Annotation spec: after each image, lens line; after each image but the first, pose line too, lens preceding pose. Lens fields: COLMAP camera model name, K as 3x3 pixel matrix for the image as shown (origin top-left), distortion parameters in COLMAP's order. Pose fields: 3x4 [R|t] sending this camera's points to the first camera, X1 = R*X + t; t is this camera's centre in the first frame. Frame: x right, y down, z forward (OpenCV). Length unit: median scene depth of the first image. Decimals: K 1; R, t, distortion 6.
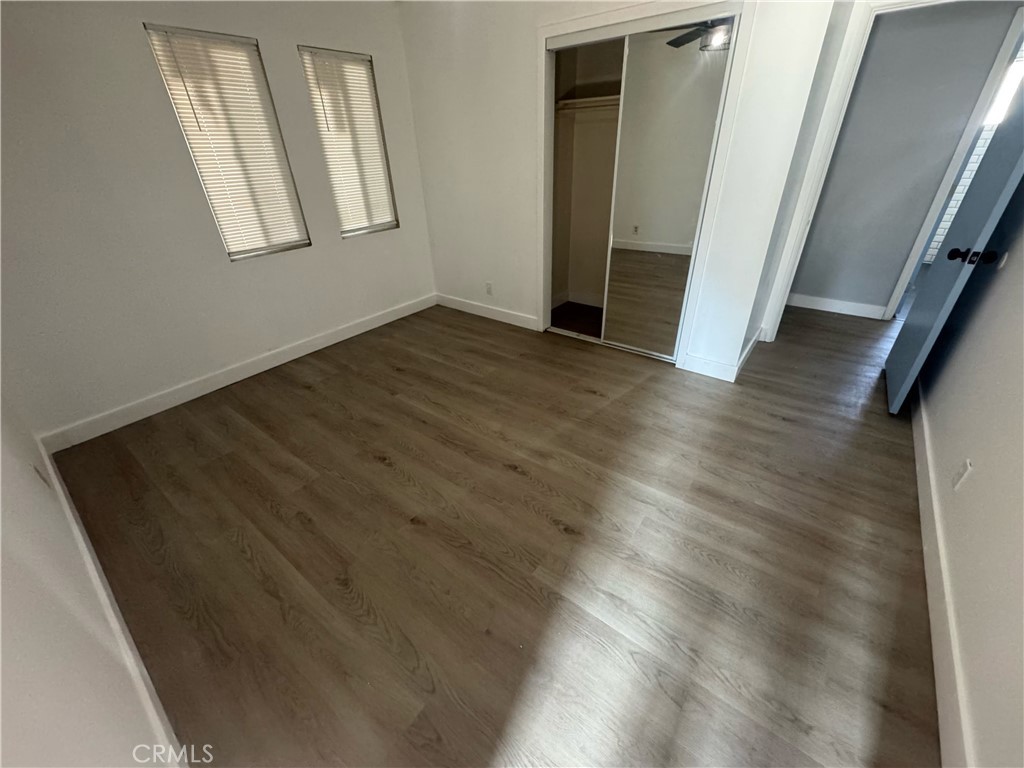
lens RADIAL K [[409.4, 0, 512.0], [0, 409.4, 384.0], [0, 0, 1]] dist [-0.001746, 0.000137]
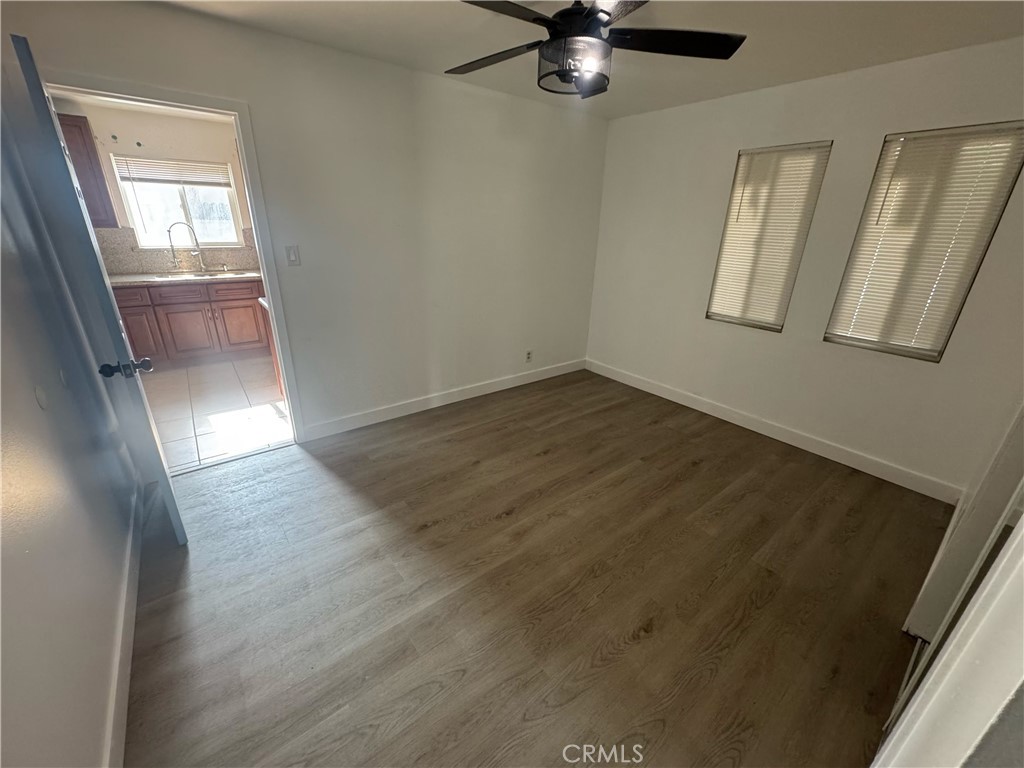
lens RADIAL K [[409.4, 0, 512.0], [0, 409.4, 384.0], [0, 0, 1]] dist [-0.001746, 0.000137]
pose [[-0.242369, 0.381861, -0.891874, 0.666182], [-0.506251, 0.734428, 0.452025, -0.431666], [0.827627, 0.561069, 0.015315, 0.629129]]
